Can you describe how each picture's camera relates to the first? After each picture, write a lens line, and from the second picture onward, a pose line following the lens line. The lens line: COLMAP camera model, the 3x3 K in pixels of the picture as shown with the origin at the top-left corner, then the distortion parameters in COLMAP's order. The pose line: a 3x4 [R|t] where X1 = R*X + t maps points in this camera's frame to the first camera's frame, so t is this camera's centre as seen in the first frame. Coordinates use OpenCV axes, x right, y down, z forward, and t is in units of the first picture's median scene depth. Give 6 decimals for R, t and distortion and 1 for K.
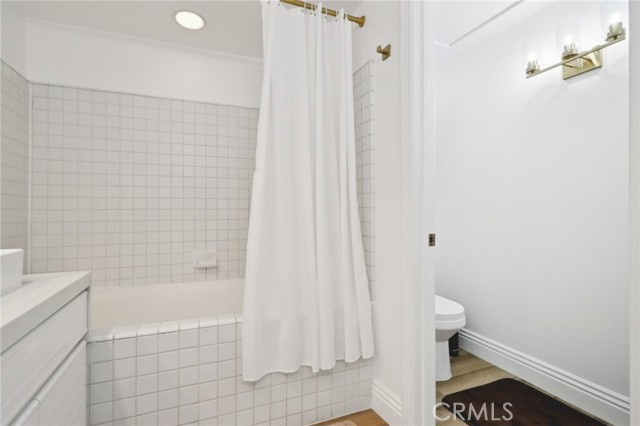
lens RADIAL K [[298.0, 0, 301.3], [0, 298.0, 209.6], [0, 0, 1]] dist [0.000197, -0.000078]
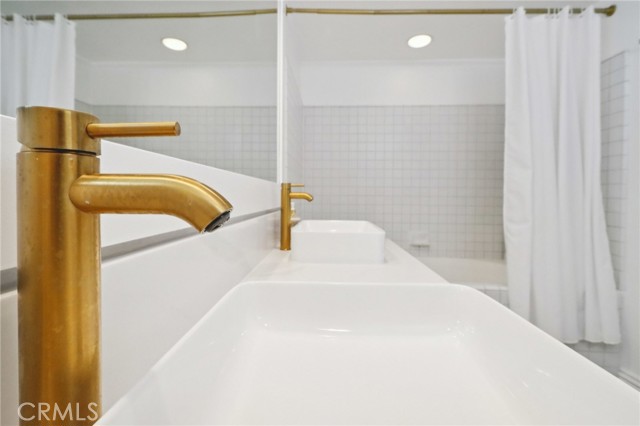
lens RADIAL K [[292.5, 0, 322.2], [0, 292.5, 199.9], [0, 0, 1]] dist [-0.001859, -0.000300]
pose [[0.908234, 0.022463, -0.417860, -0.259176], [-0.016610, 0.999706, 0.017639, -0.001612], [0.418134, -0.009079, 0.908340, -0.300254]]
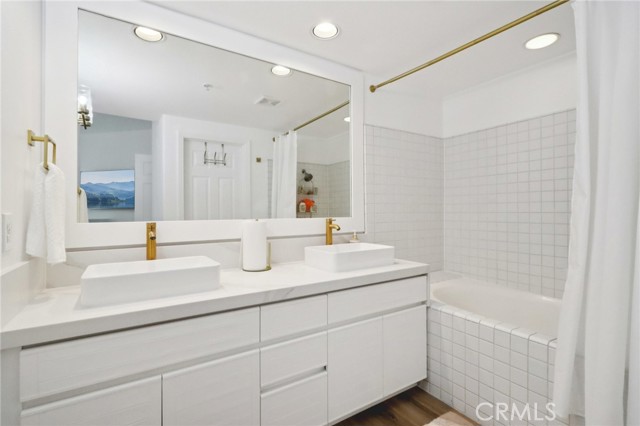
lens RADIAL K [[287.2, 0, 320.0], [0, 287.2, 213.0], [0, 0, 1]] dist [-0.000815, -0.000124]
pose [[0.206757, 0.007542, -0.978363, 0.501119], [0.004407, 0.999953, 0.008640, -0.065075], [0.978382, -0.006098, 0.206714, 0.056740]]
